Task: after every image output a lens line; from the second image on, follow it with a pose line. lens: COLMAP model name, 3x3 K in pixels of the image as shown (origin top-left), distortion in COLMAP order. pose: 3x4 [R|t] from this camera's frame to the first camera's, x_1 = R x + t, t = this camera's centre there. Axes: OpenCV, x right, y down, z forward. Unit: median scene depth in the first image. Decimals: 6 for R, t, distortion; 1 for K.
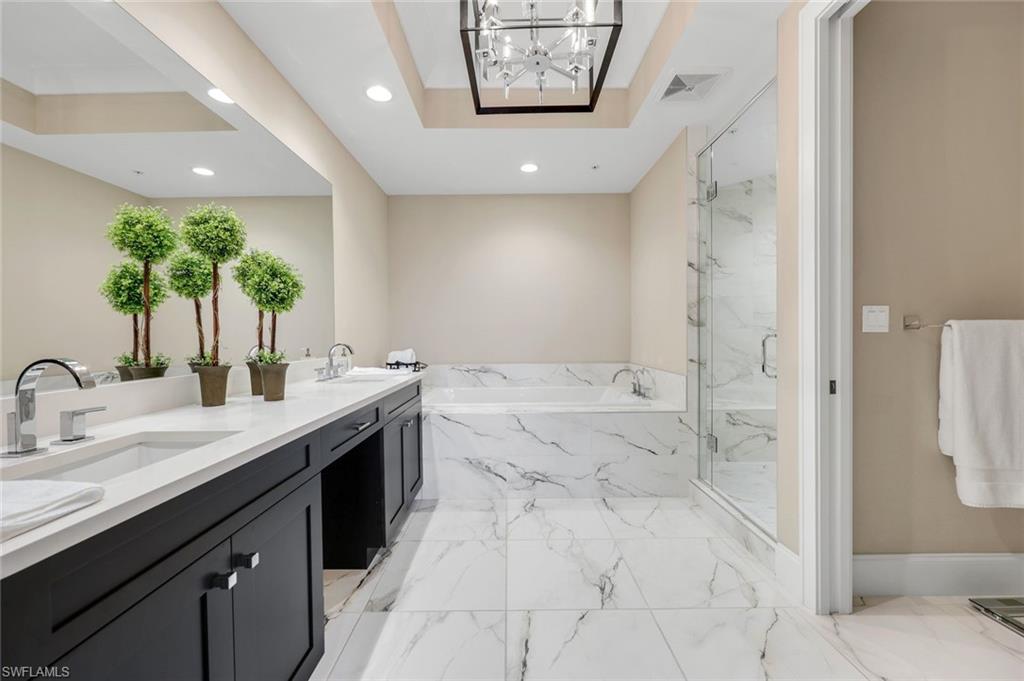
lens RADIAL K [[425.2, 0, 513.1], [0, 425.2, 340.3], [0, 0, 1]] dist [0.000232, 0.000956]
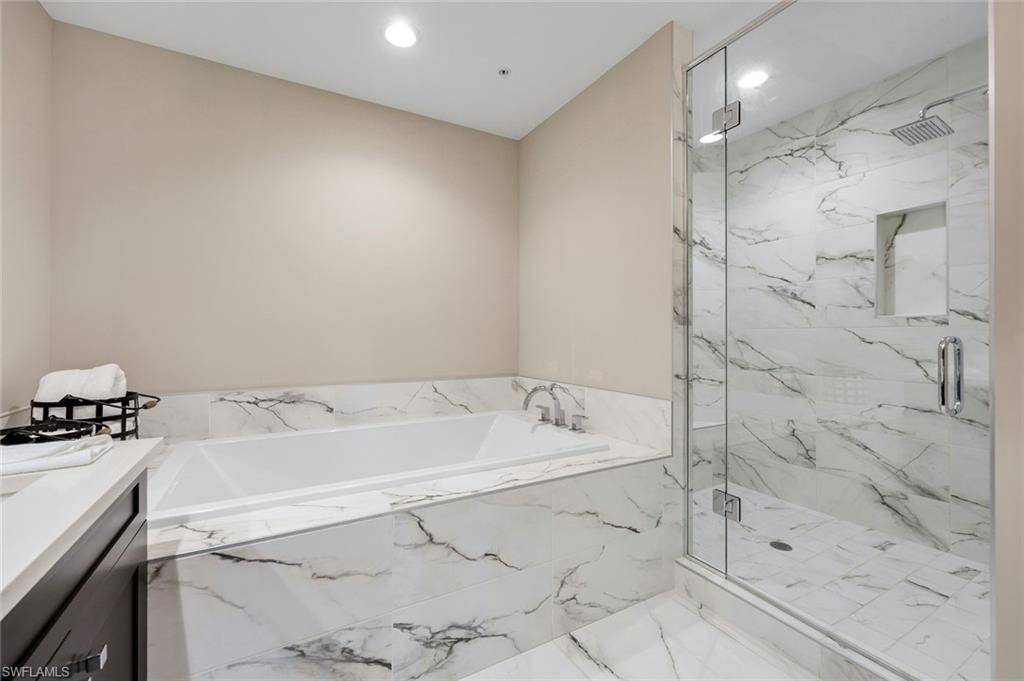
lens RADIAL K [[425.2, 0, 508.3], [0, 425.2, 332.9], [0, 0, 1]] dist [0.000232, 0.000956]
pose [[0.875244, 0.011314, 0.483550, -0.126316], [-0.001024, 0.999767, -0.021538, -0.005335], [-0.483681, 0.018356, 0.875052, 0.550491]]
